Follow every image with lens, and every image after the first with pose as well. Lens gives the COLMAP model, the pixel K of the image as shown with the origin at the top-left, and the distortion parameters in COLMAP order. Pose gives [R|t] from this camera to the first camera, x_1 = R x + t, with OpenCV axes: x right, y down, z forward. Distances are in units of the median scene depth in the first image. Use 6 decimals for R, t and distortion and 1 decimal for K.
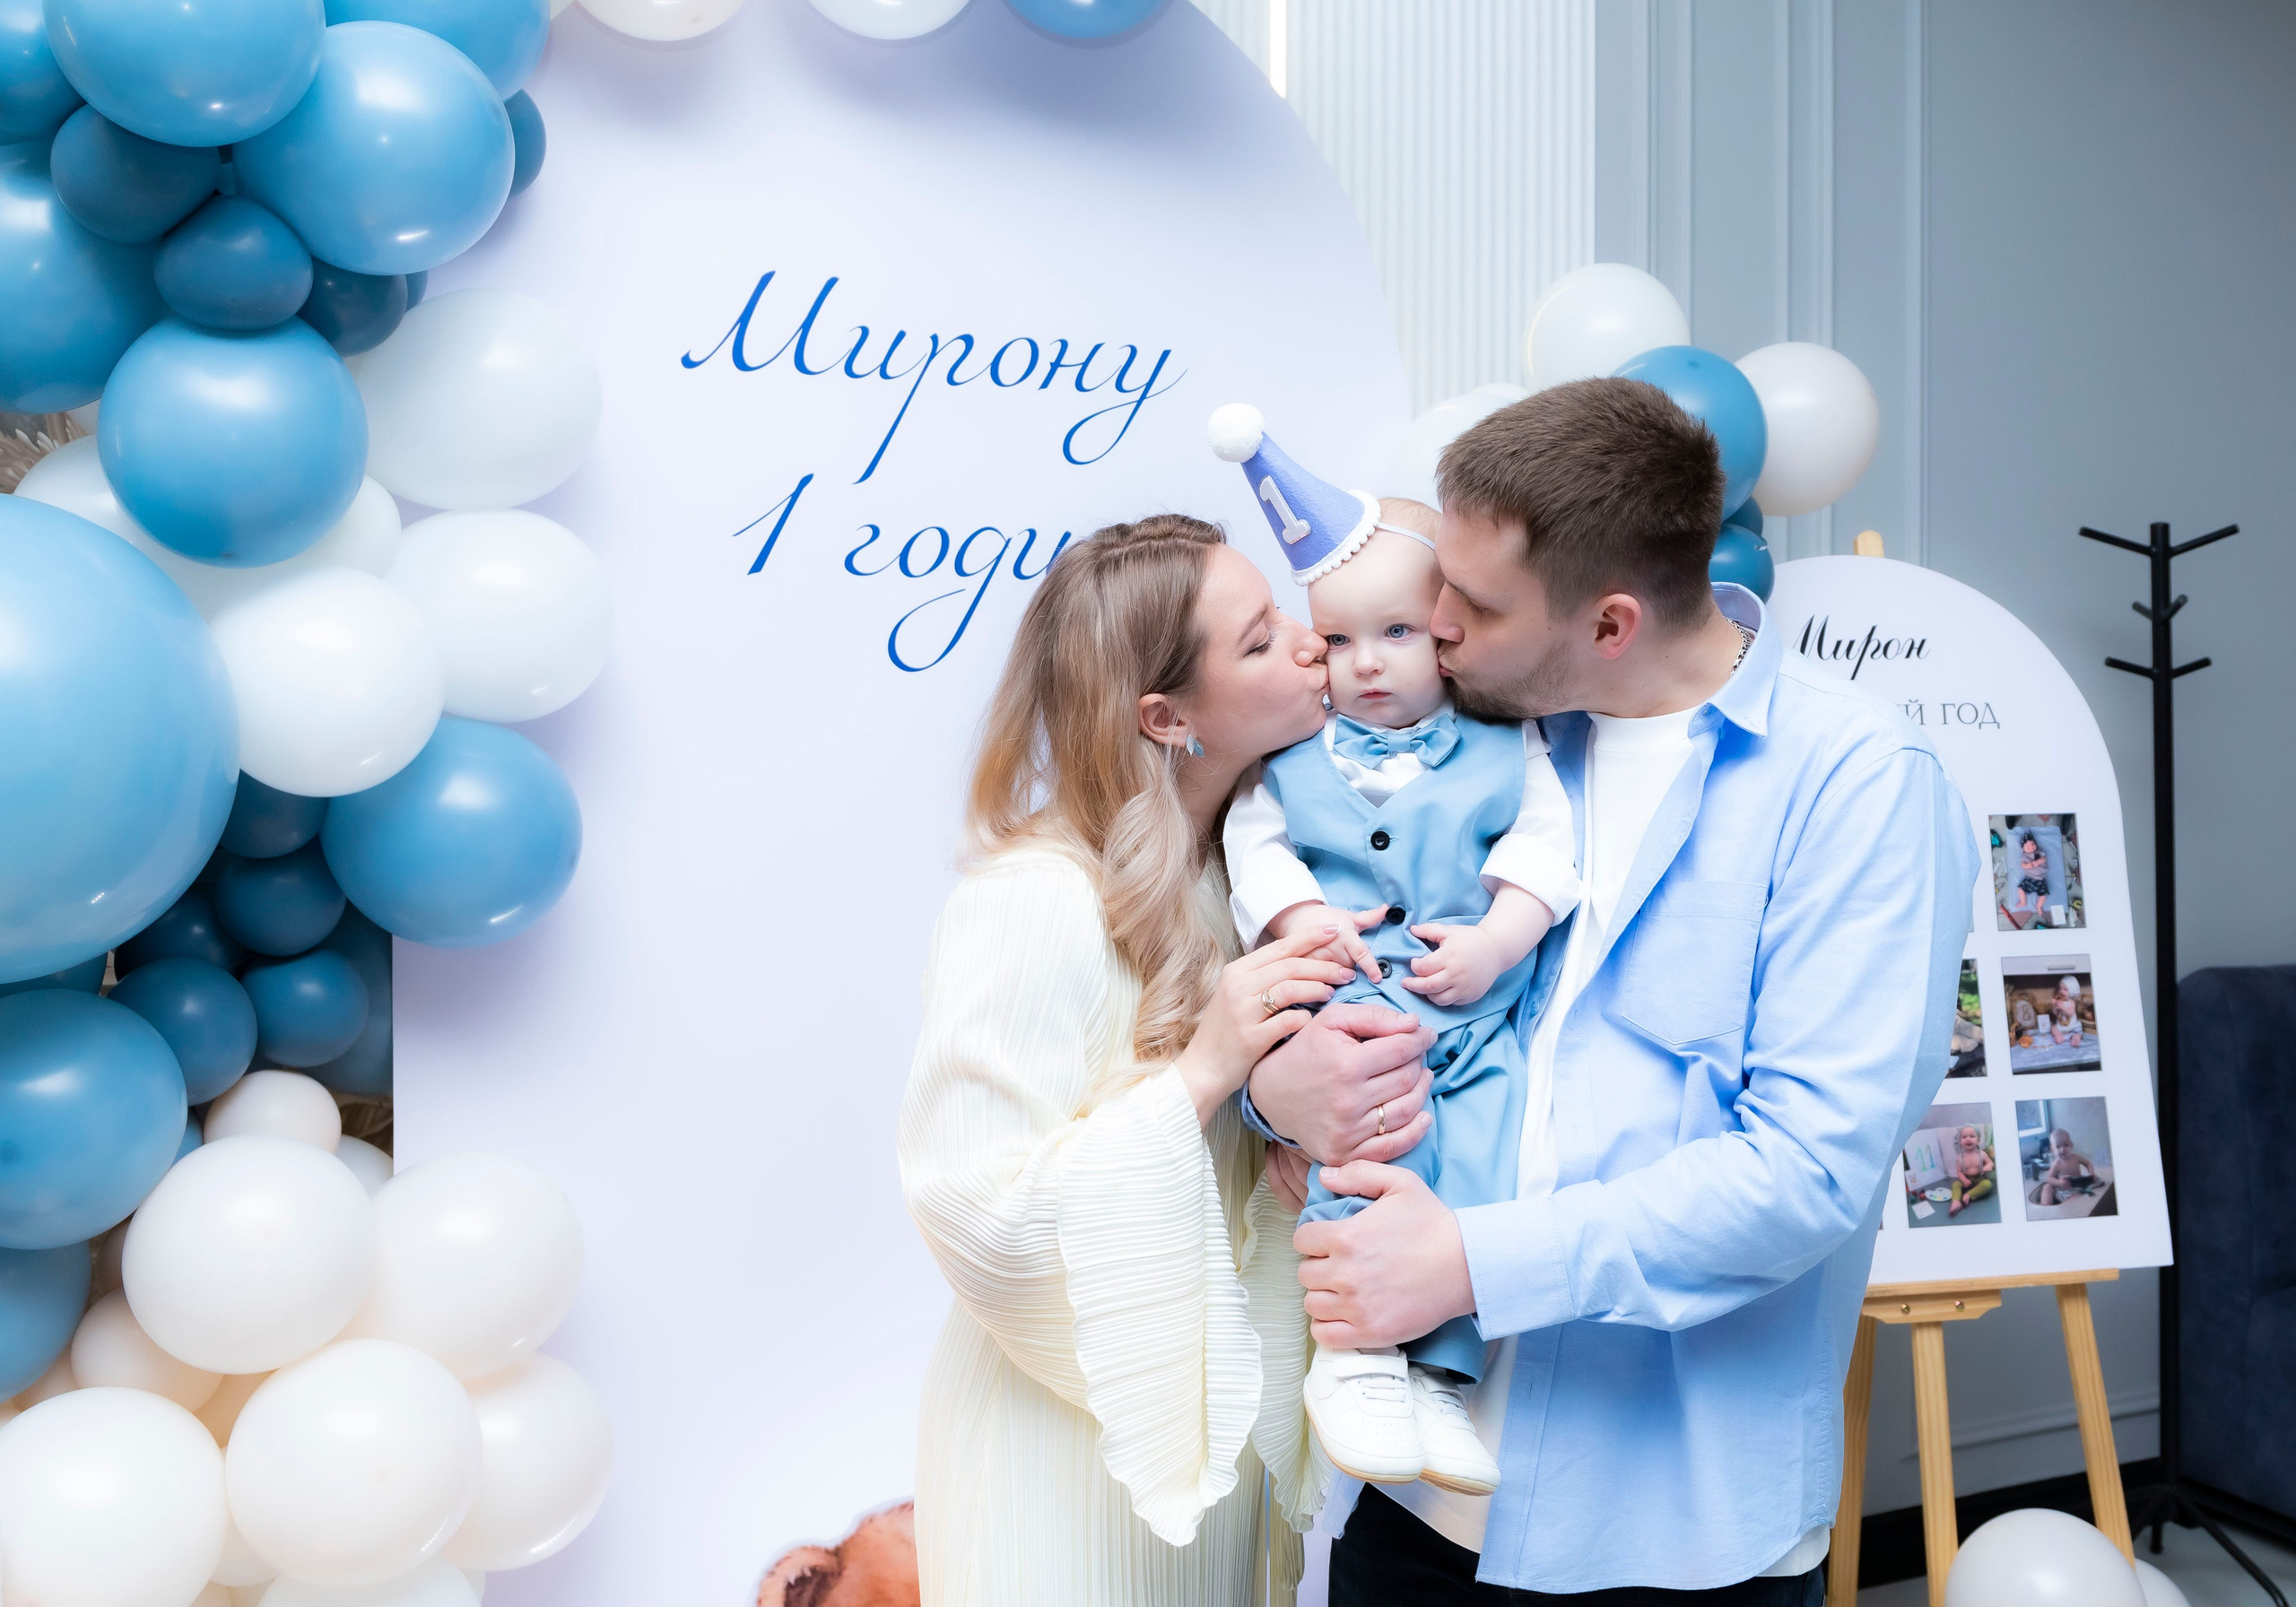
lens RADIAL K [[2396.7, 0, 1346.4], [0, 2396.7, 725.7], [0, 0, 1]] dist [-0.033372, 0.000000]
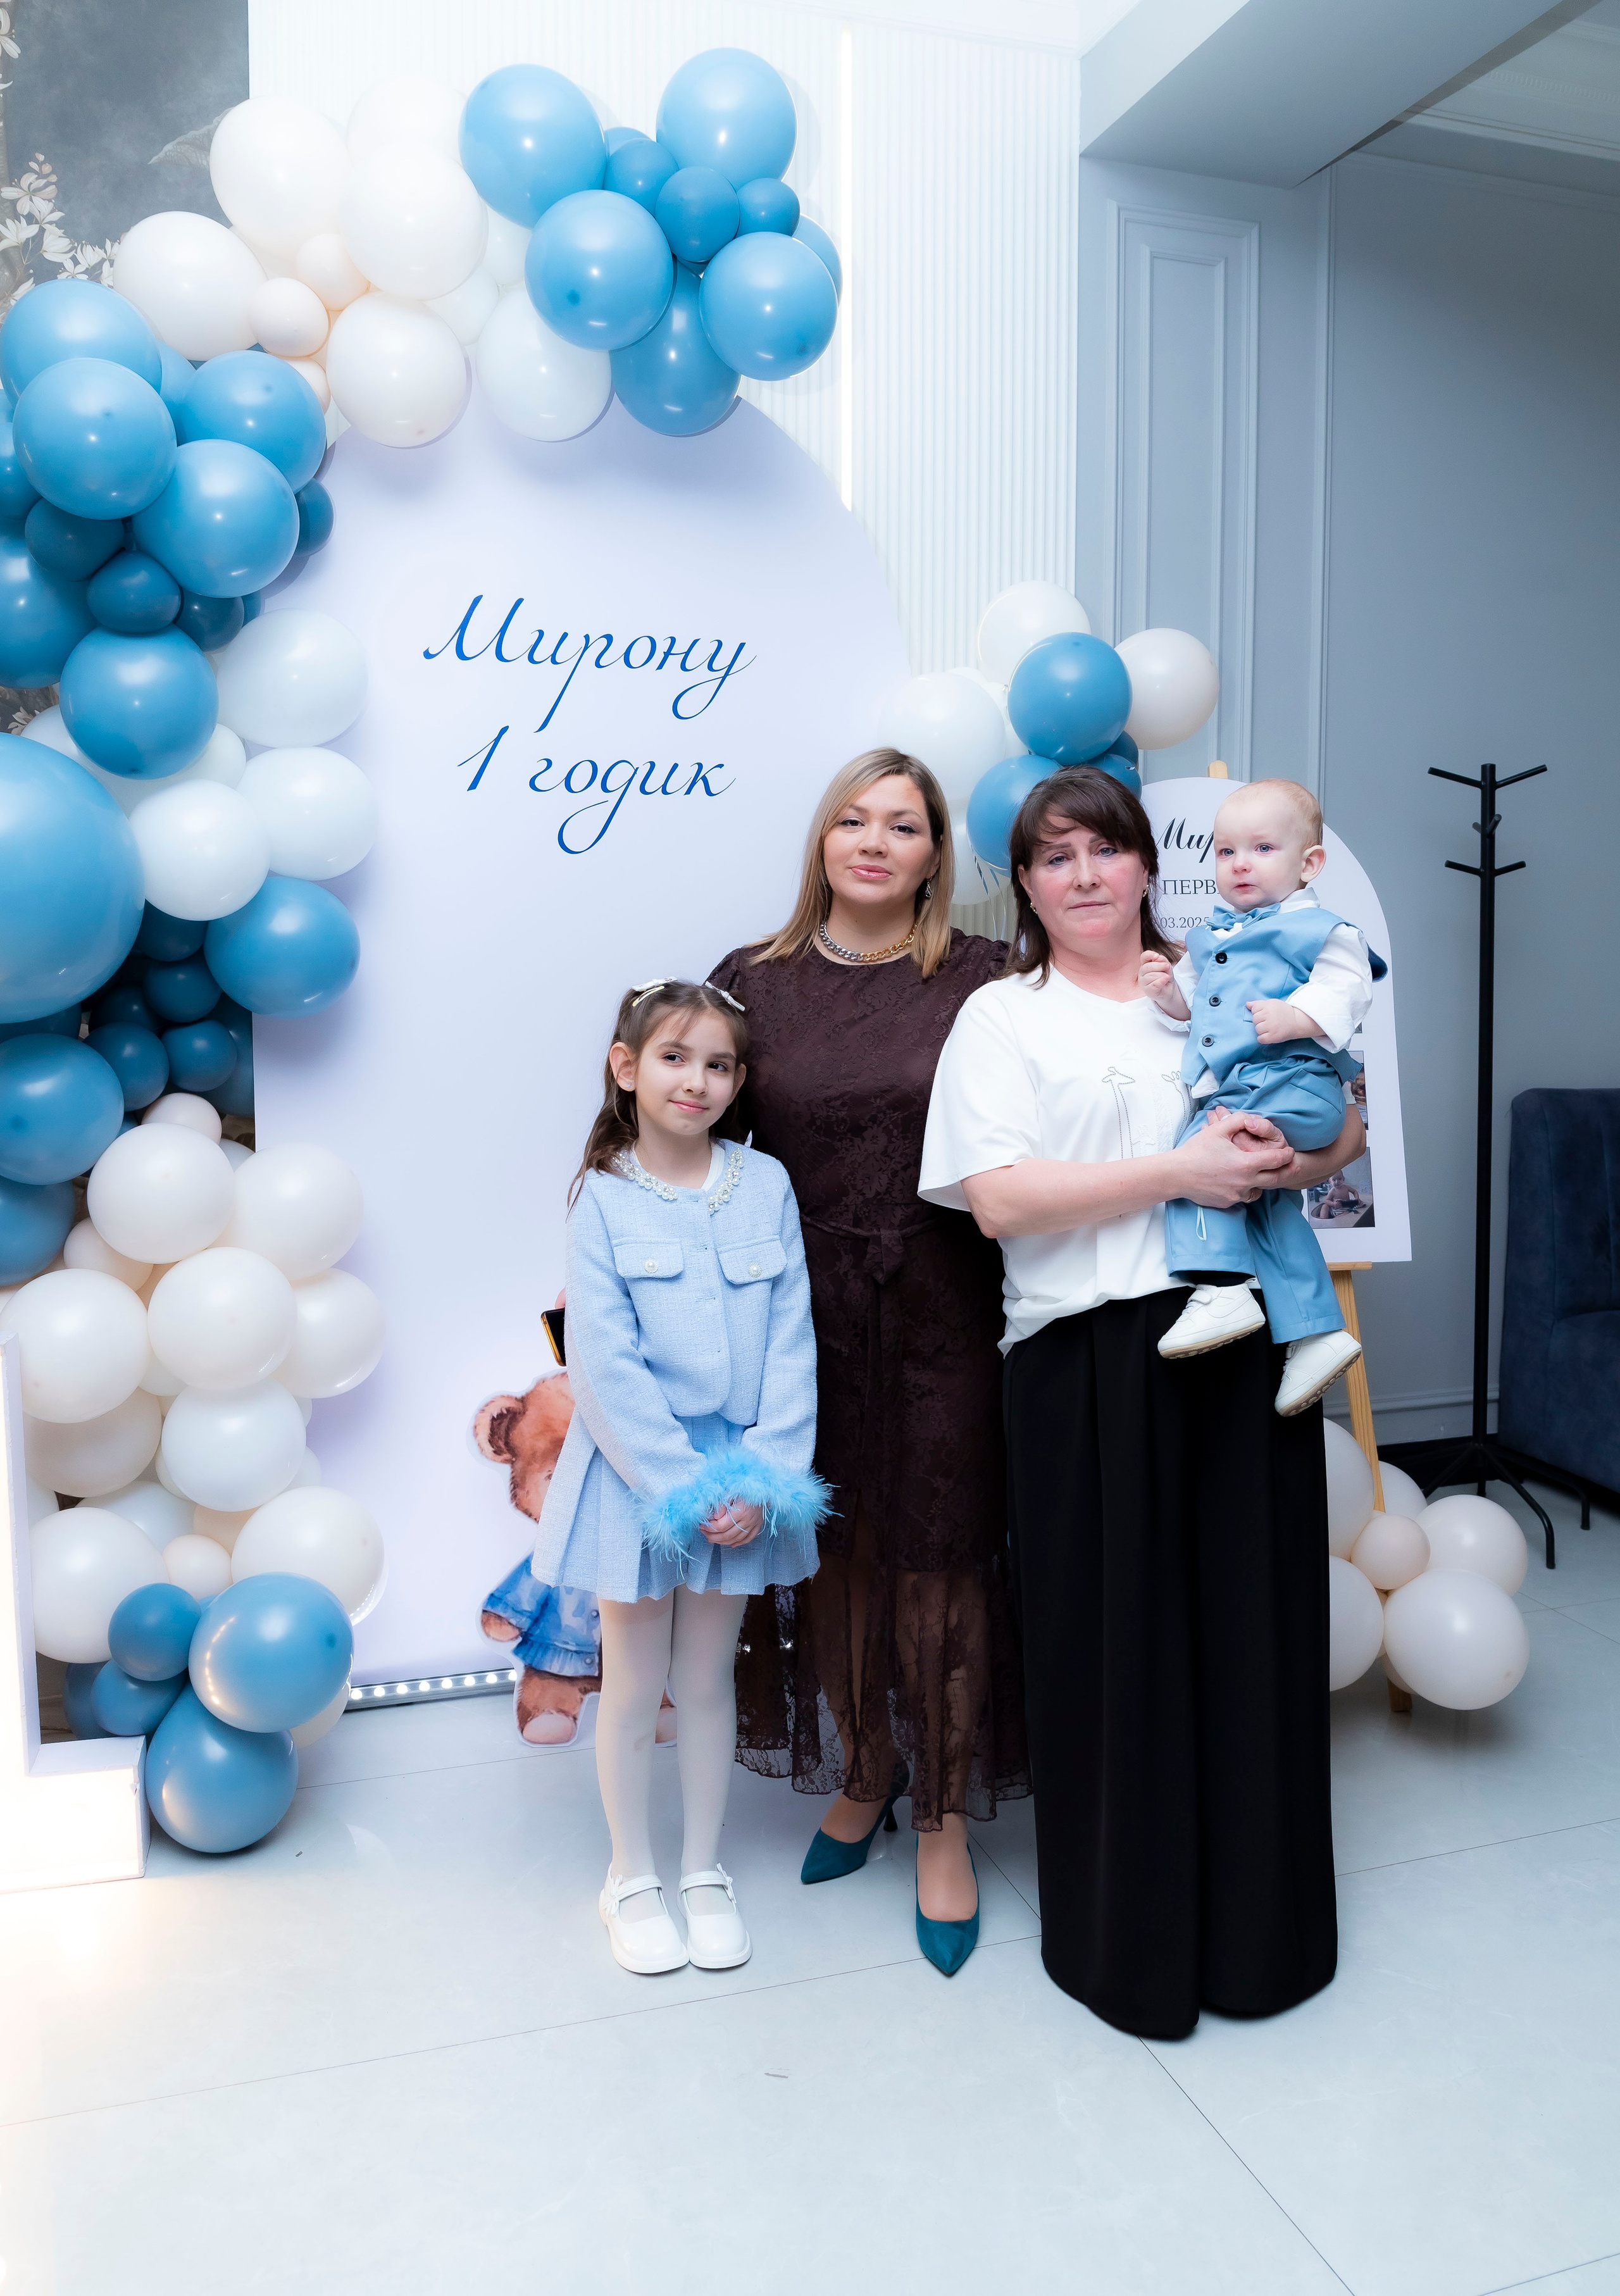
lens RADIAL K [[1767.8, 0, 822.9], [0, 1767.8, 1115.2], [0, 0, 1]] dist [-0.057196, 0.011561]
pose [[0.991421, 0.012601, -0.130098, 0.132491], [-0.001967, 0.996667, 0.081549, 0.053568], [0.130692, -0.080594, 0.988142, -0.129110]]
